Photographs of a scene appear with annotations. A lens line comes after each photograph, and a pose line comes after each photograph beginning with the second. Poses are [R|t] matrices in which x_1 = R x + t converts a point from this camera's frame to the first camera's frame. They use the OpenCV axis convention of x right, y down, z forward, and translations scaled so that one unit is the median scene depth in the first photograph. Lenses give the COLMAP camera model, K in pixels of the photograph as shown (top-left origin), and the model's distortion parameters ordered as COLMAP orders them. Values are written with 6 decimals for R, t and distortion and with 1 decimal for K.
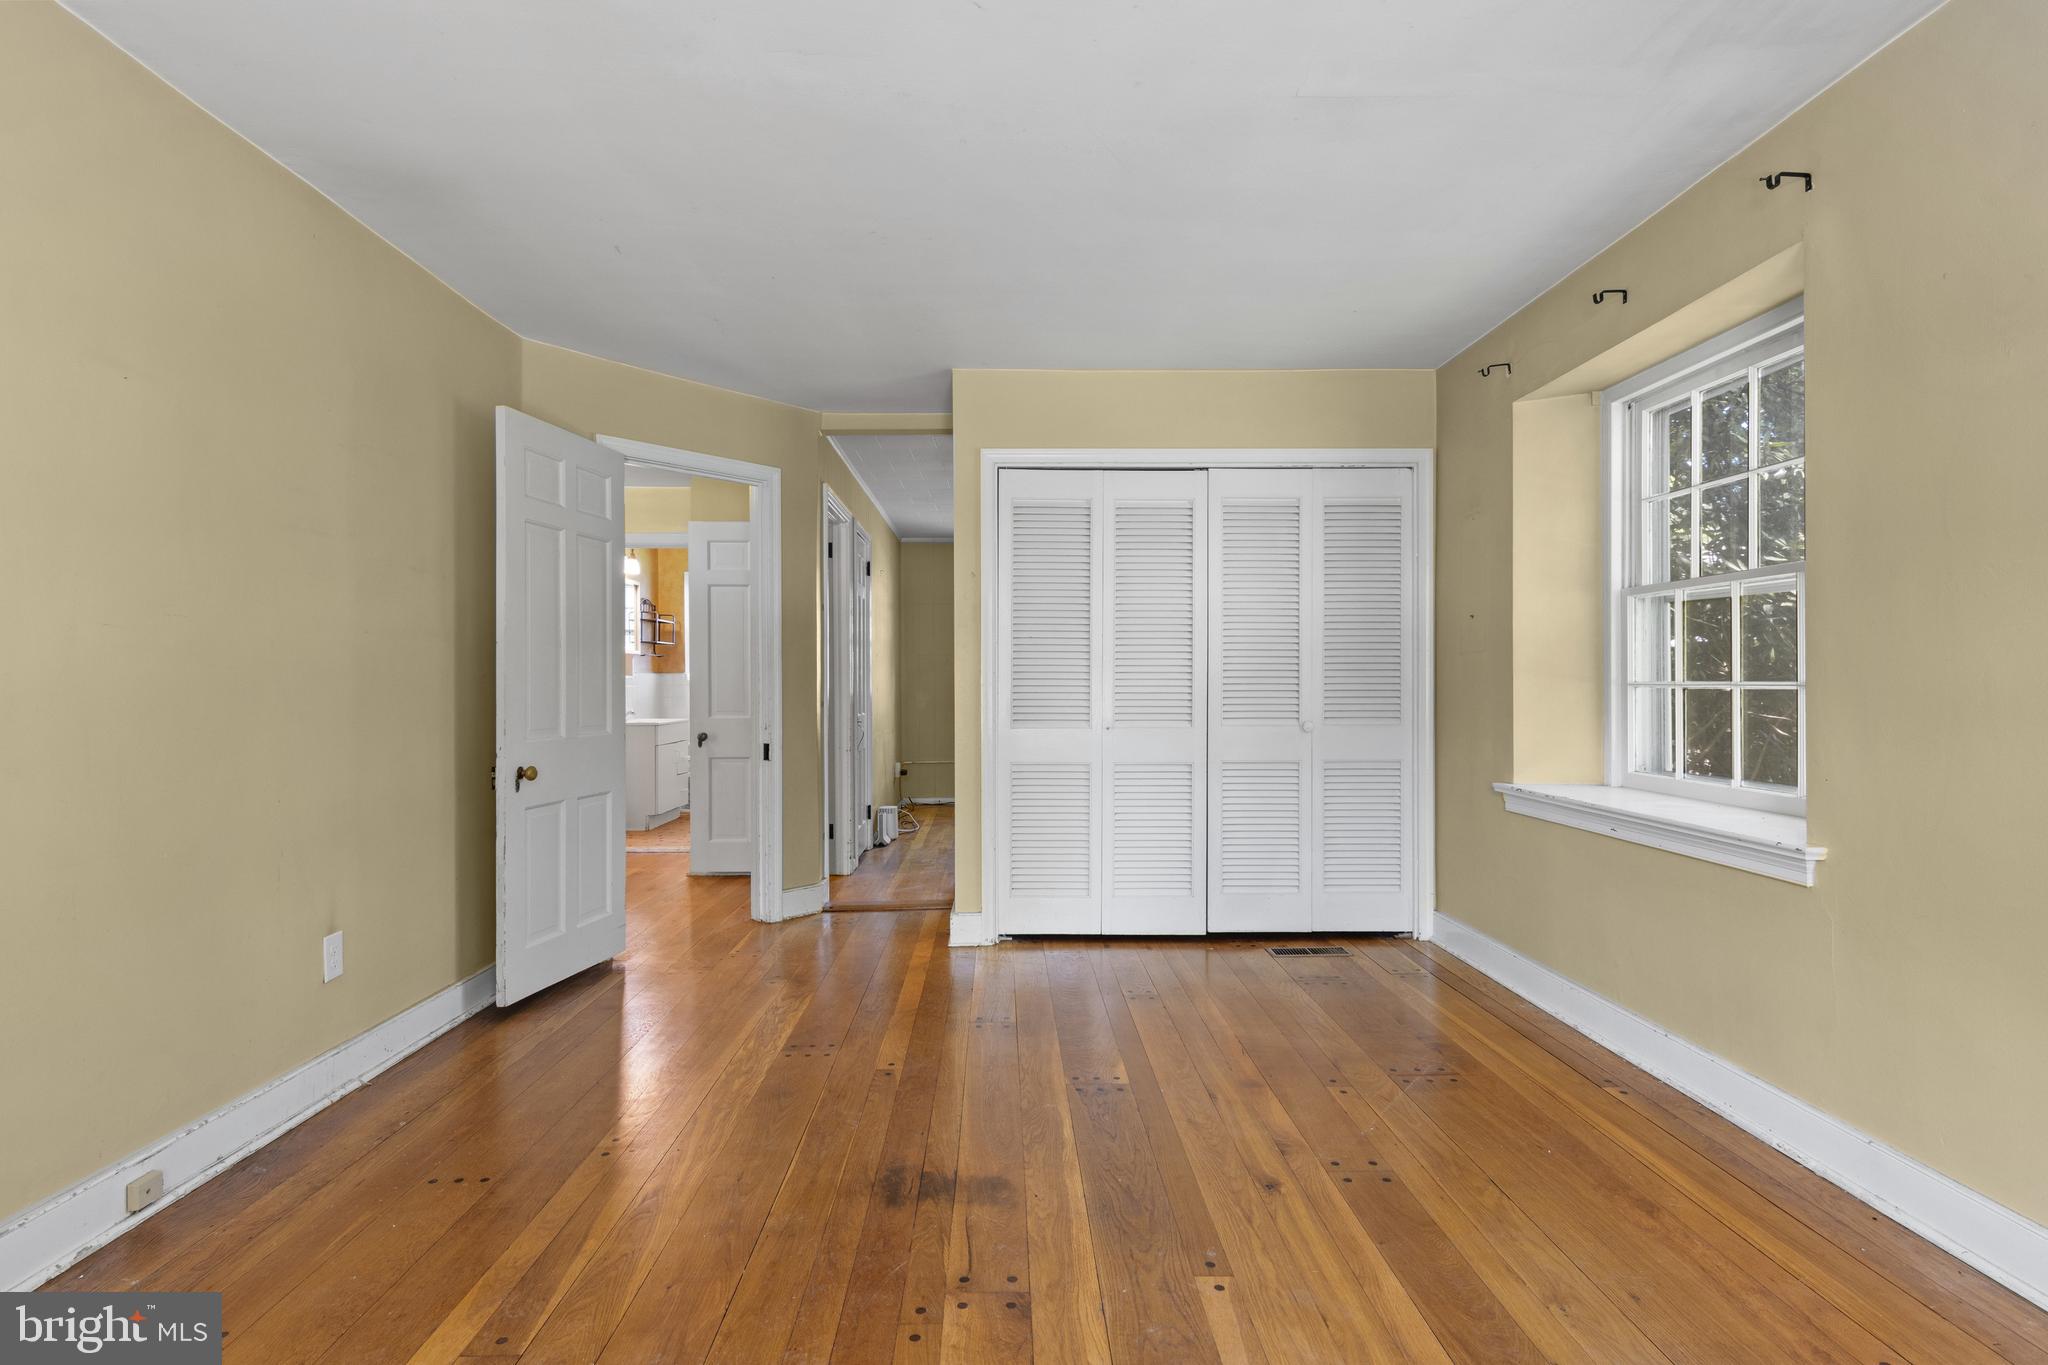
lens RADIAL K [[1053.4, 0, 1021.4], [0, 1053.4, 662.8], [0, 0, 1]] dist [0.010704, -0.000553]
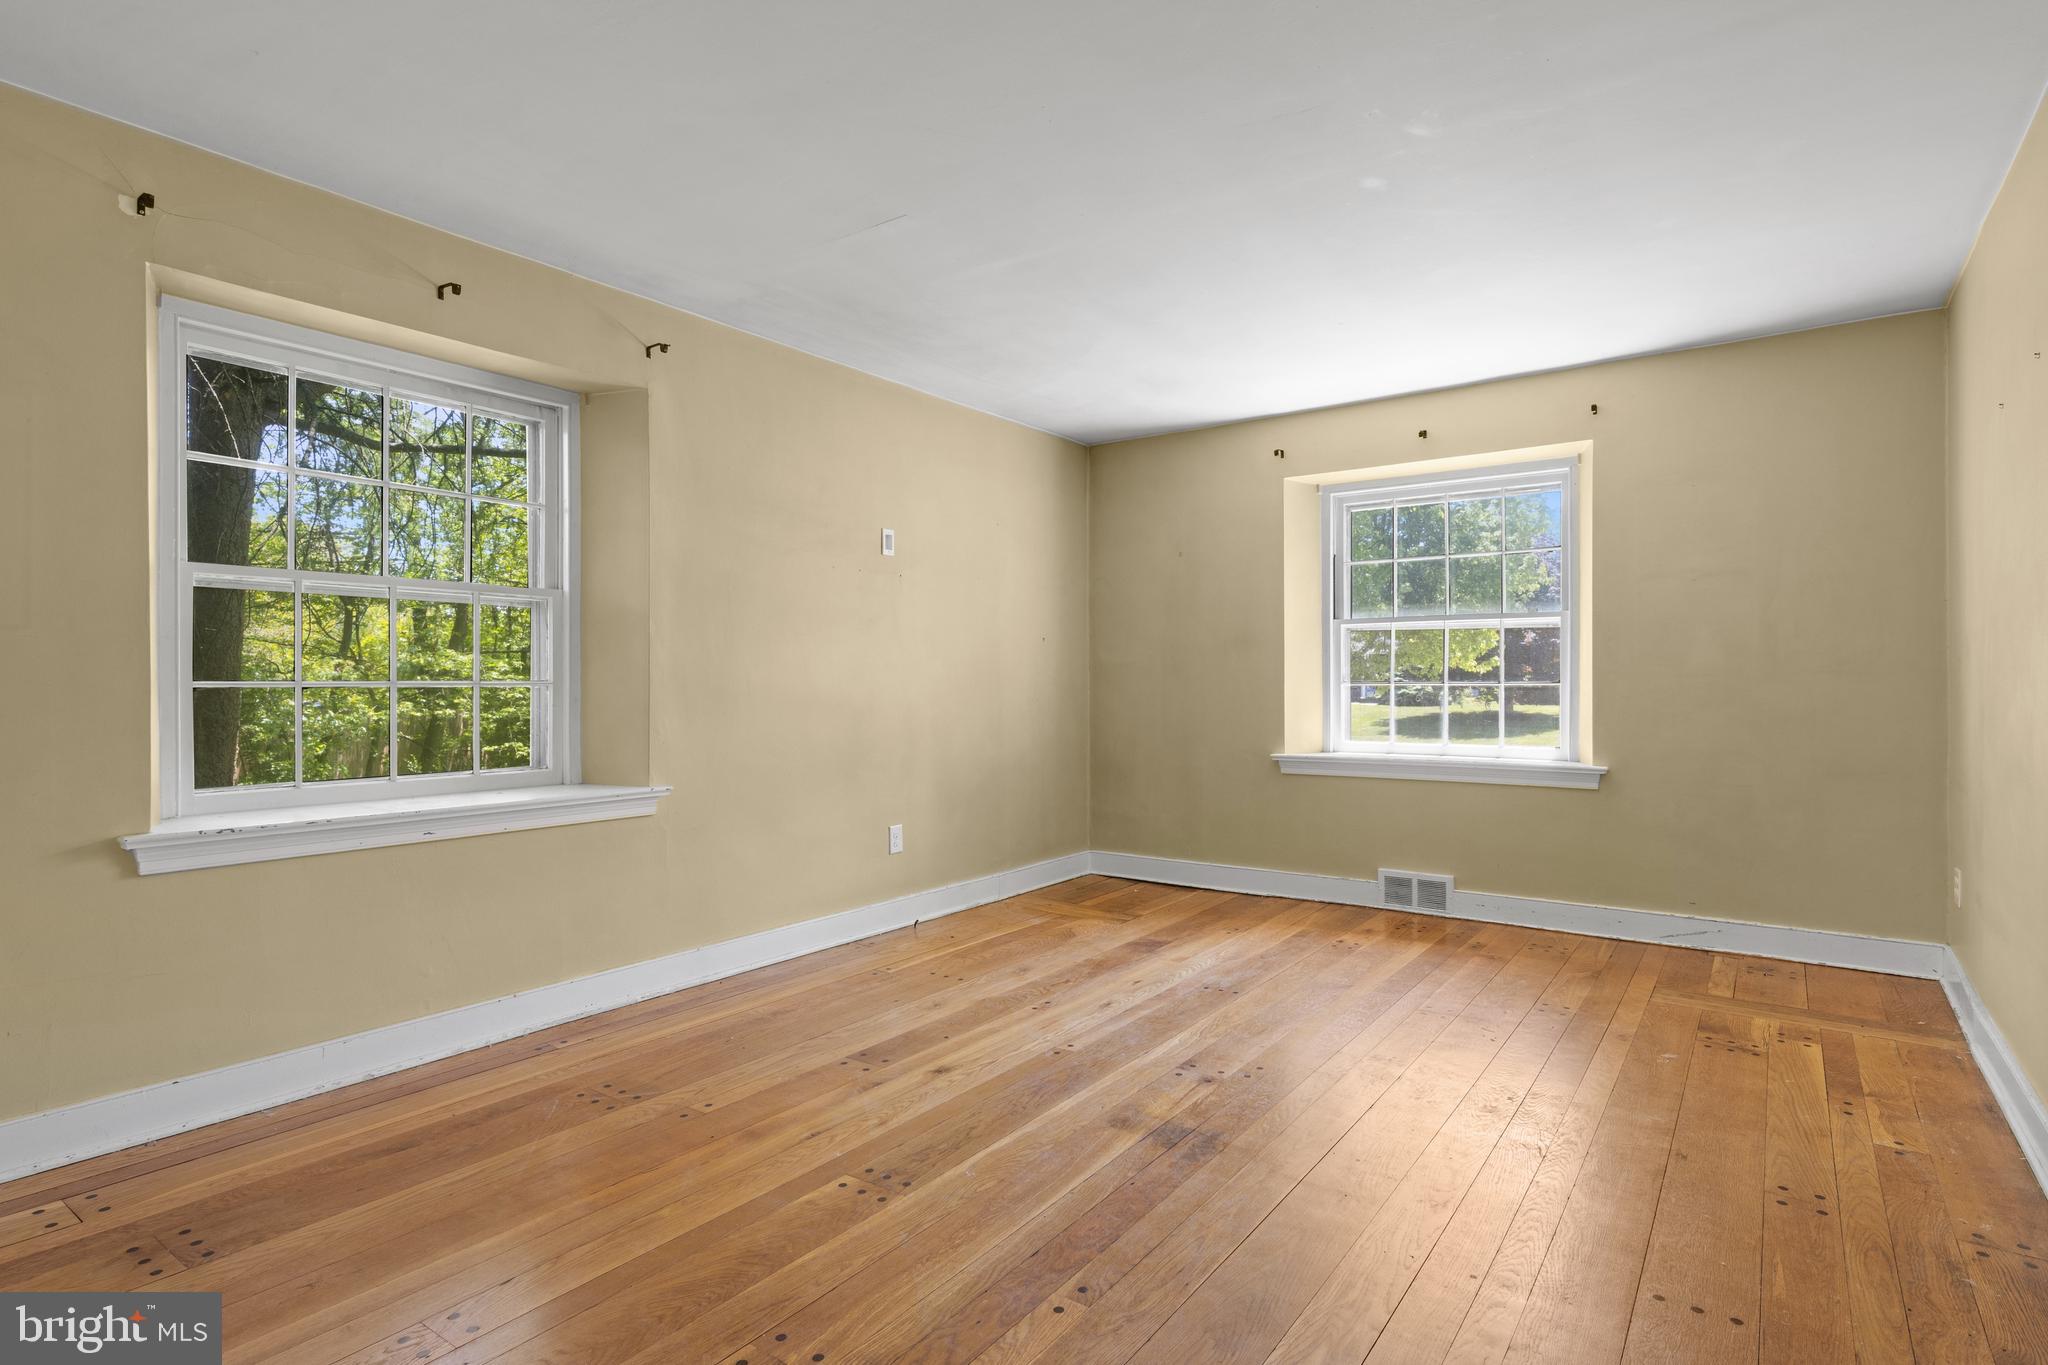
lens RADIAL K [[1053.4, 0, 1021.4], [0, 1053.4, 662.8], [0, 0, 1]] dist [0.010704, -0.000553]
pose [[-0.800187, 0.015791, 0.599543, -0.539986], [-0.007425, 0.999316, -0.036231, 0.039146], [-0.599705, -0.033443, -0.799522, 1.719230]]
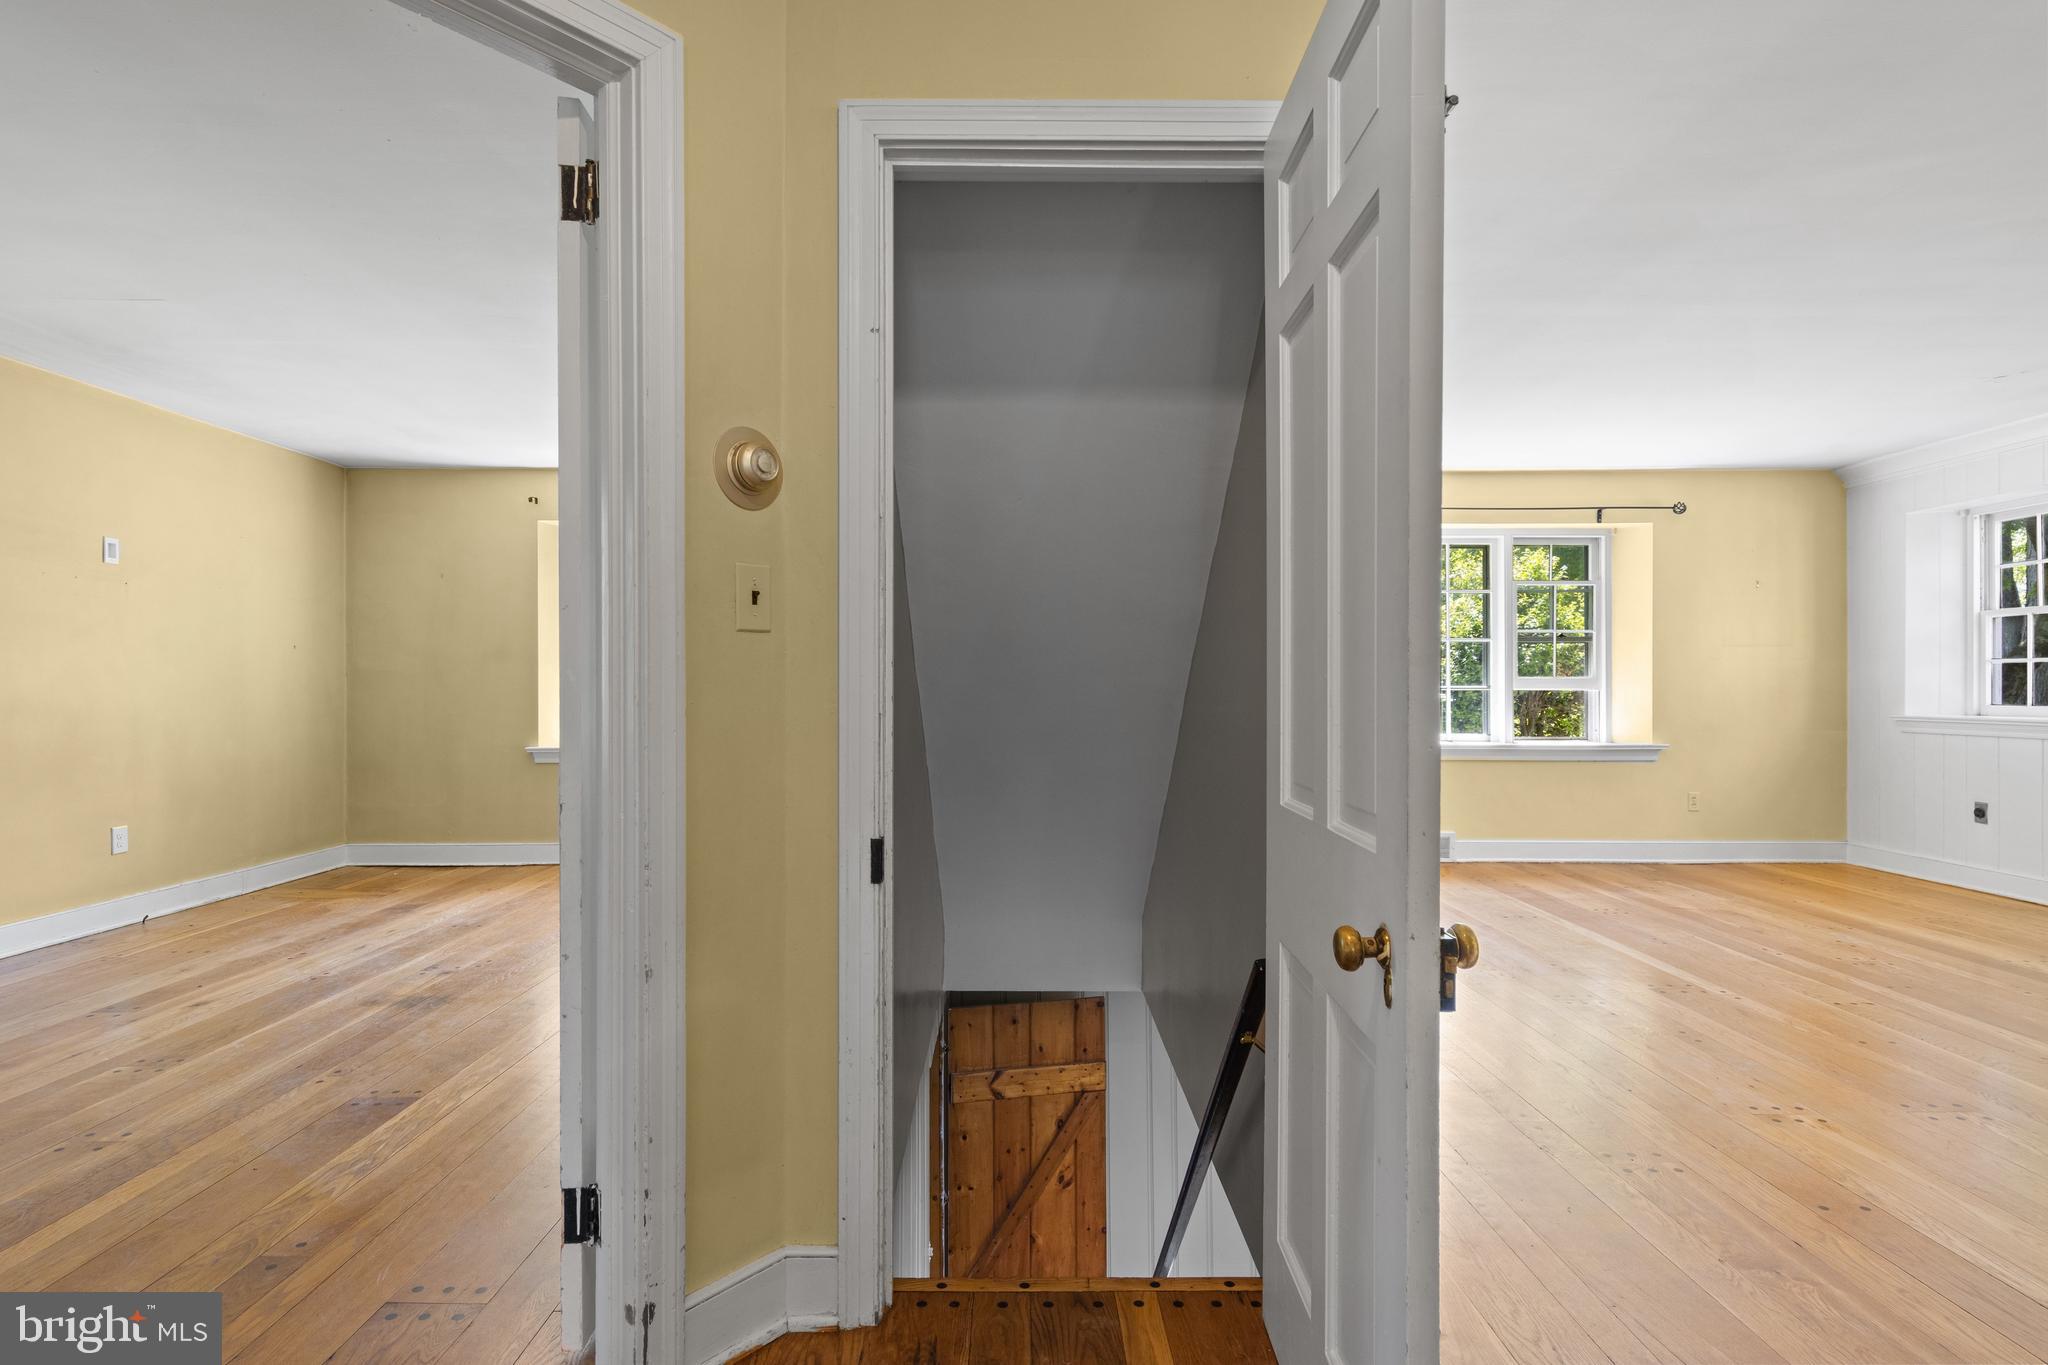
lens RADIAL K [[1055.5, 0, 1040.4], [0, 1055.5, 688.1], [0, 0, 1]] dist [0.004709, -0.000416]
pose [[-0.999986, 0.005220, -0.001319, -0.885438], [0.005244, 0.999822, -0.018134, 0.051617], [0.001224, -0.018141, -0.999835, 2.242065]]
